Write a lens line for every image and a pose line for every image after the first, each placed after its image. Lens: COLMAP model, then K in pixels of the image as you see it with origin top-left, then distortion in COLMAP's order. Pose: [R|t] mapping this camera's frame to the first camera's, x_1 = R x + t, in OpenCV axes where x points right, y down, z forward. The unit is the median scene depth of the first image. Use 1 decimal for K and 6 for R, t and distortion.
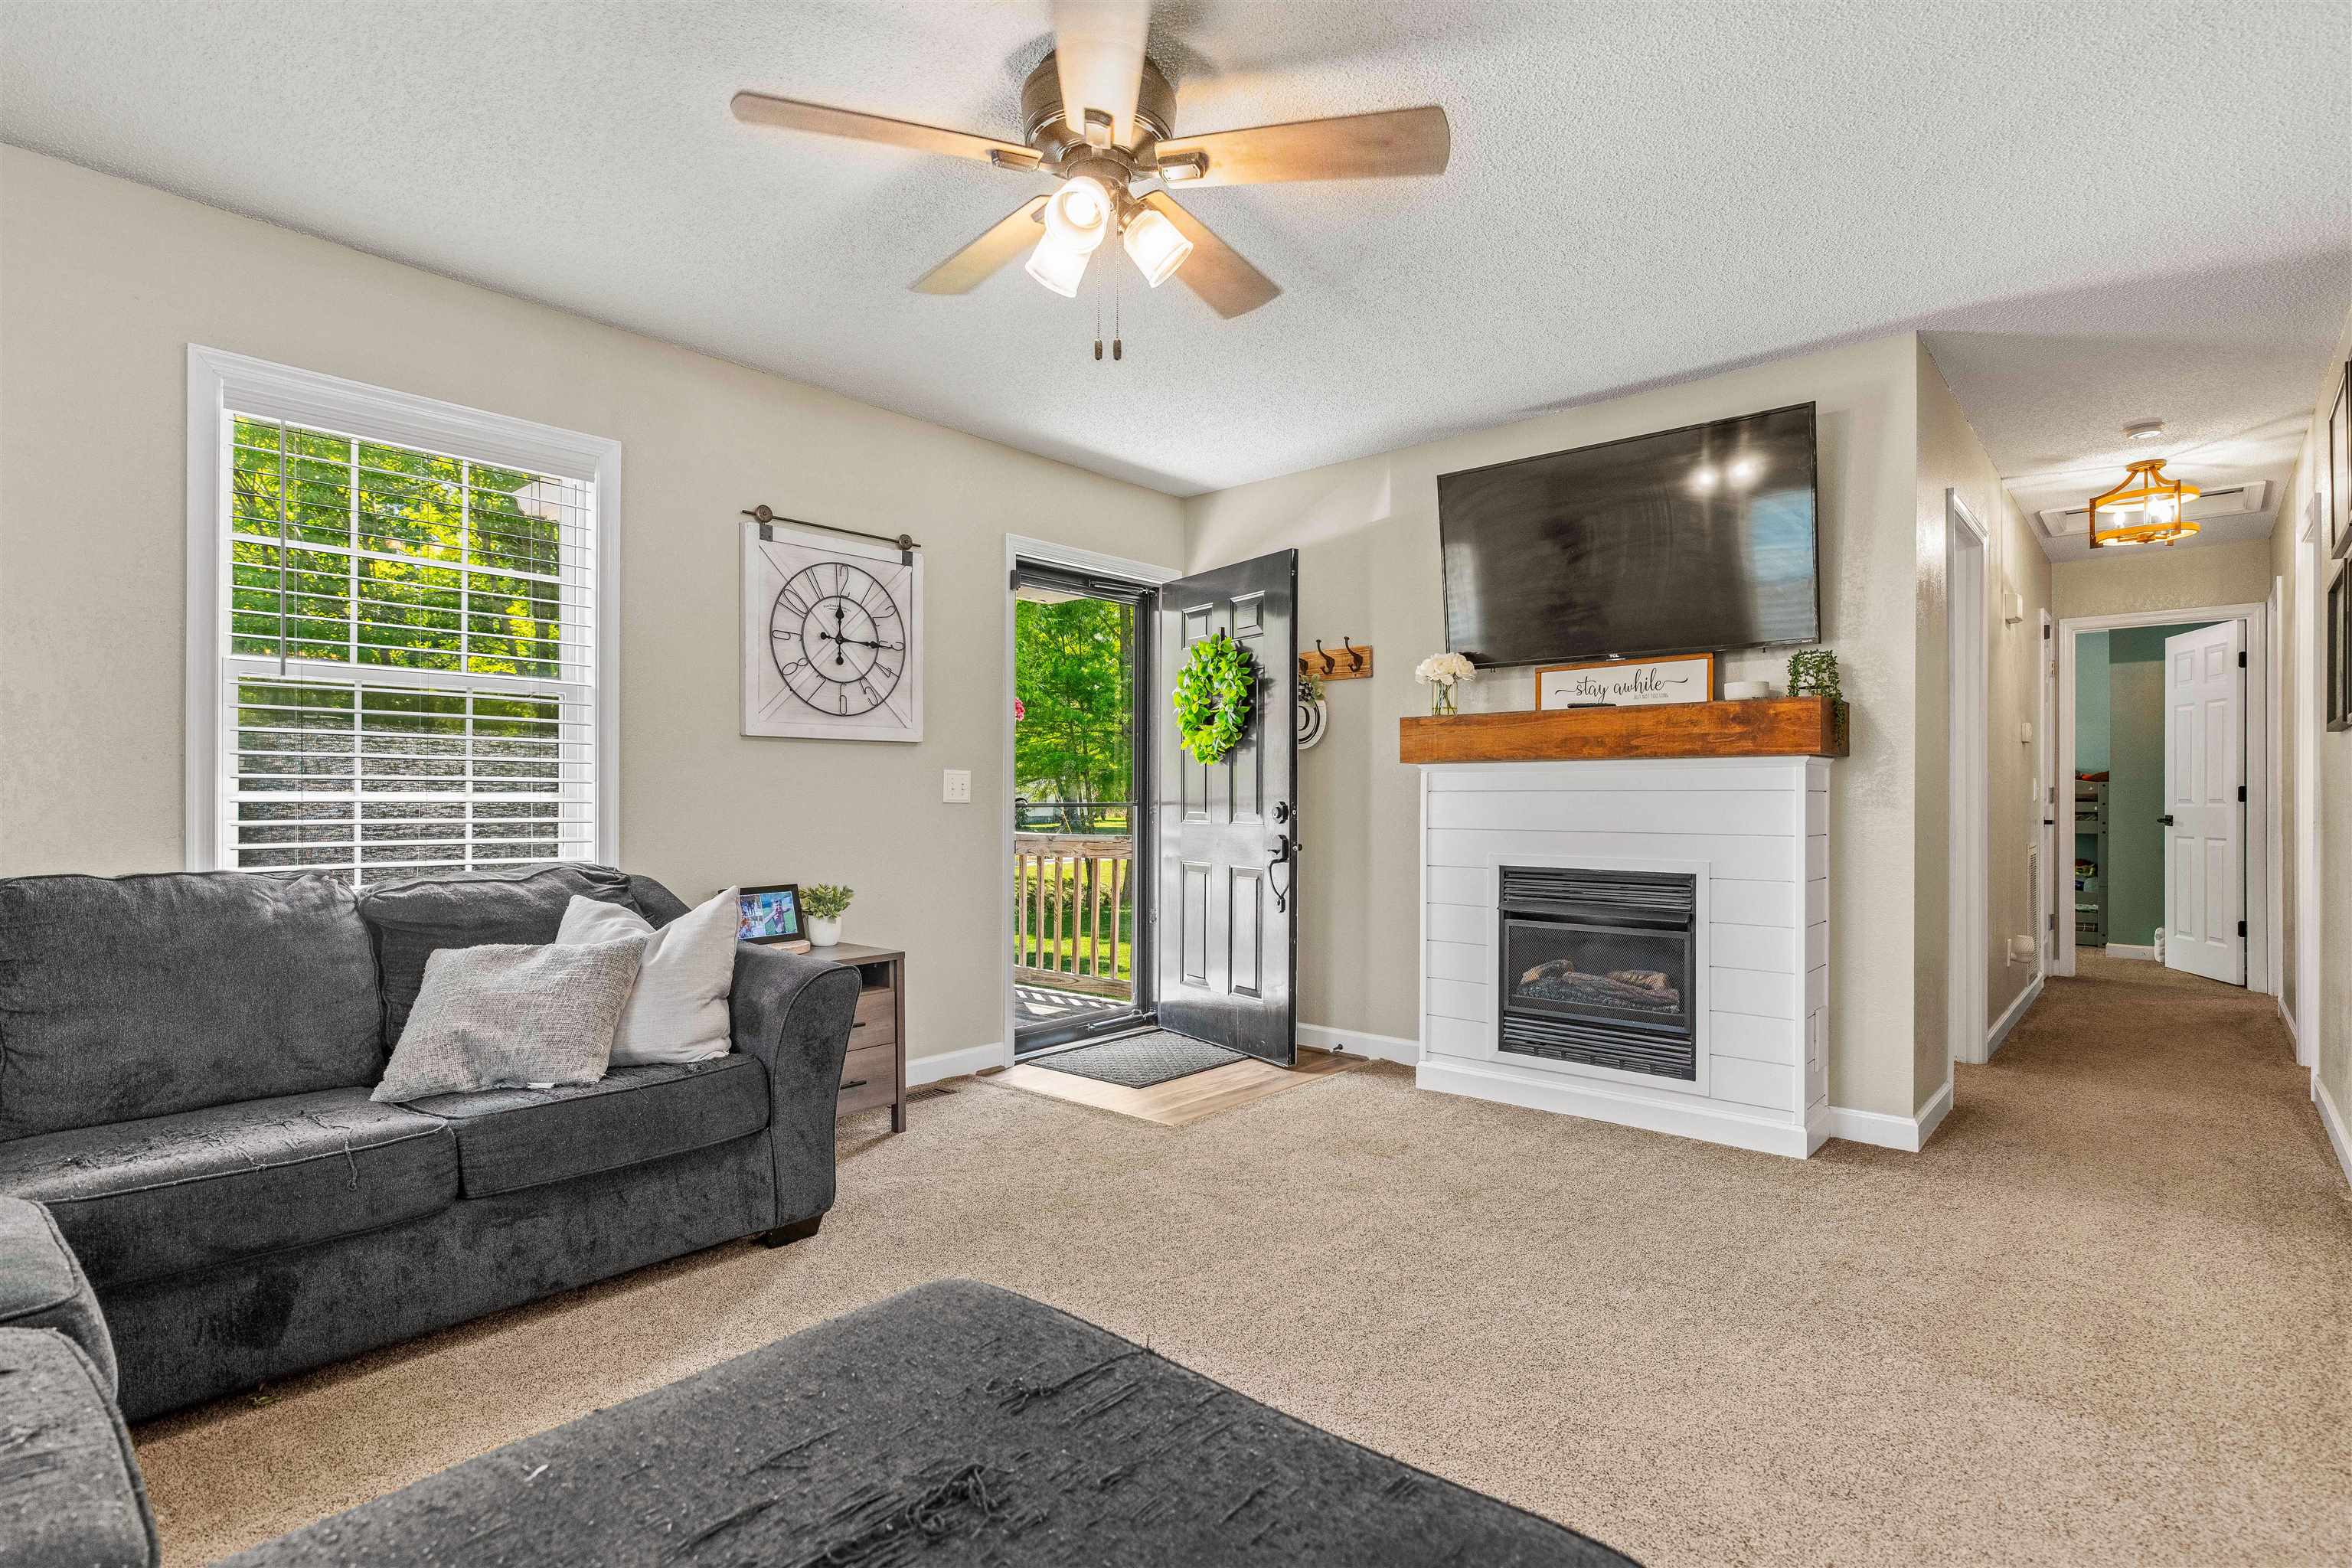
lens RADIAL K [[1147.7, 0, 1176.0], [0, 1147.7, 784.0], [0, 0, 1]] dist [-0.000898, 0.000162]
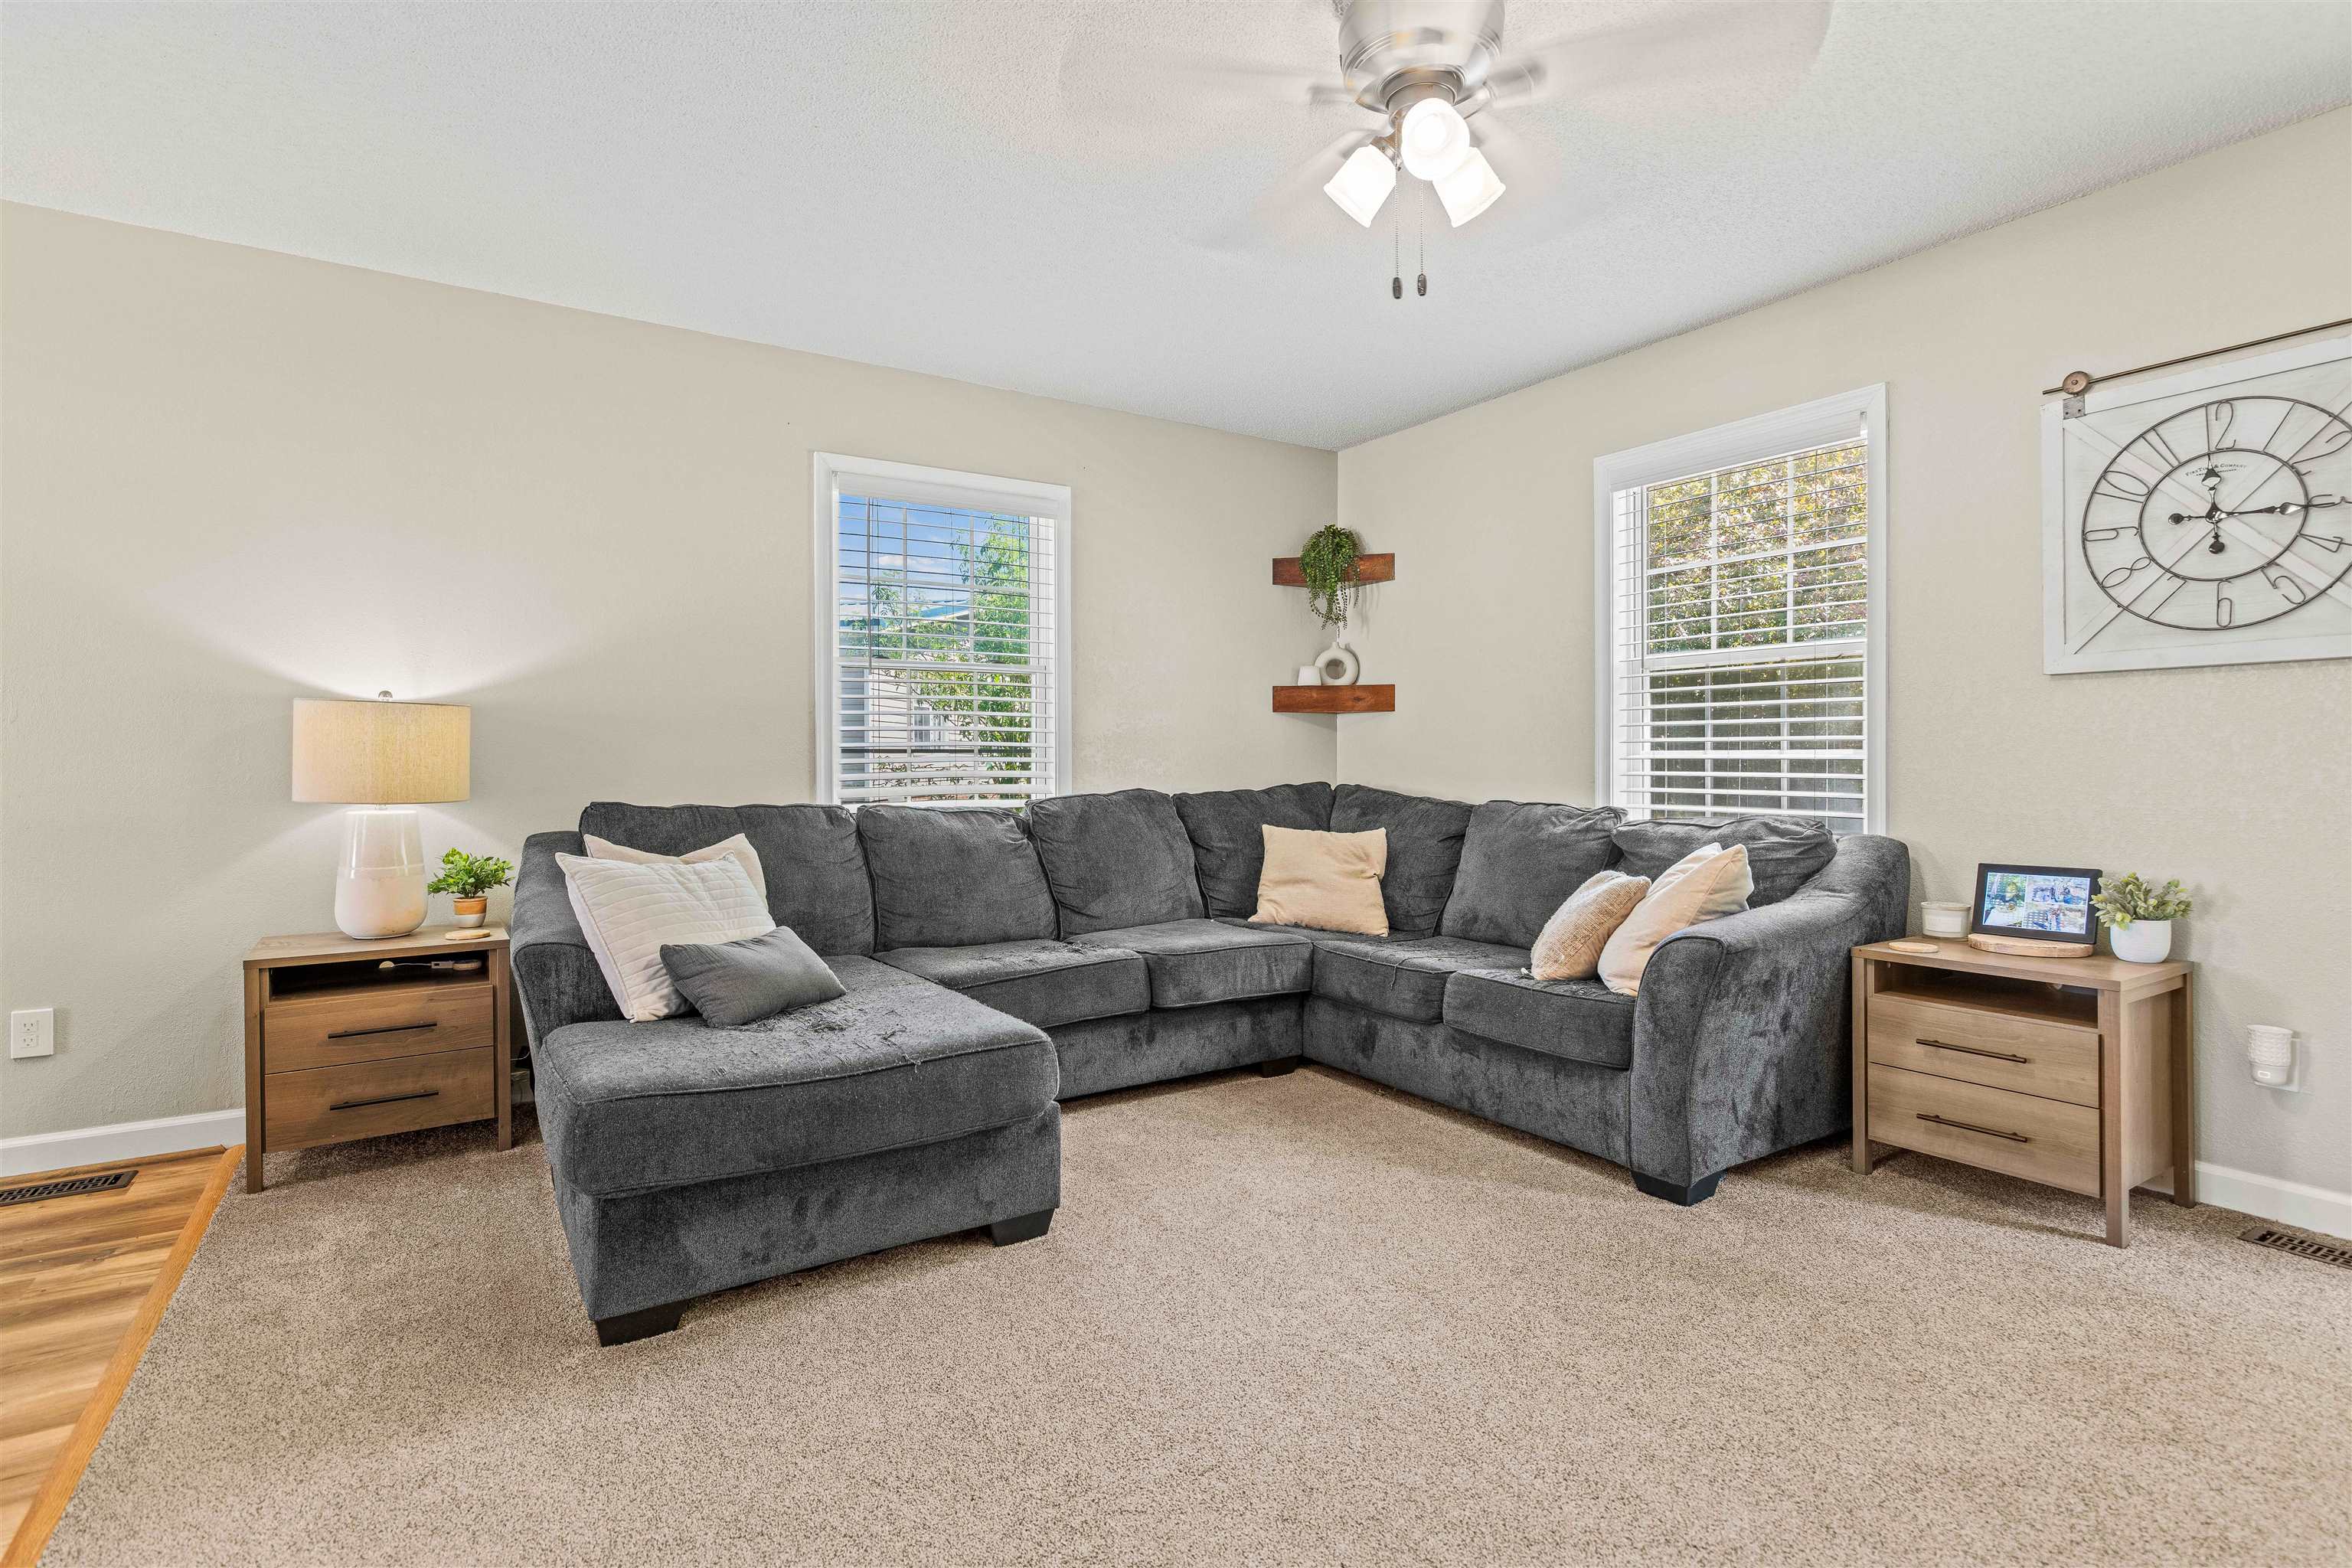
lens RADIAL K [[1148.1, 0, 1185.3], [0, 1148.1, 750.6], [0, 0, 1]] dist [-0.002112, 0.000669]
pose [[-0.266112, -0.008361, -0.963906, 0.593344], [0.013239, 0.999836, -0.012328, 0.012965], [0.963851, -0.016041, -0.265957, 0.695830]]
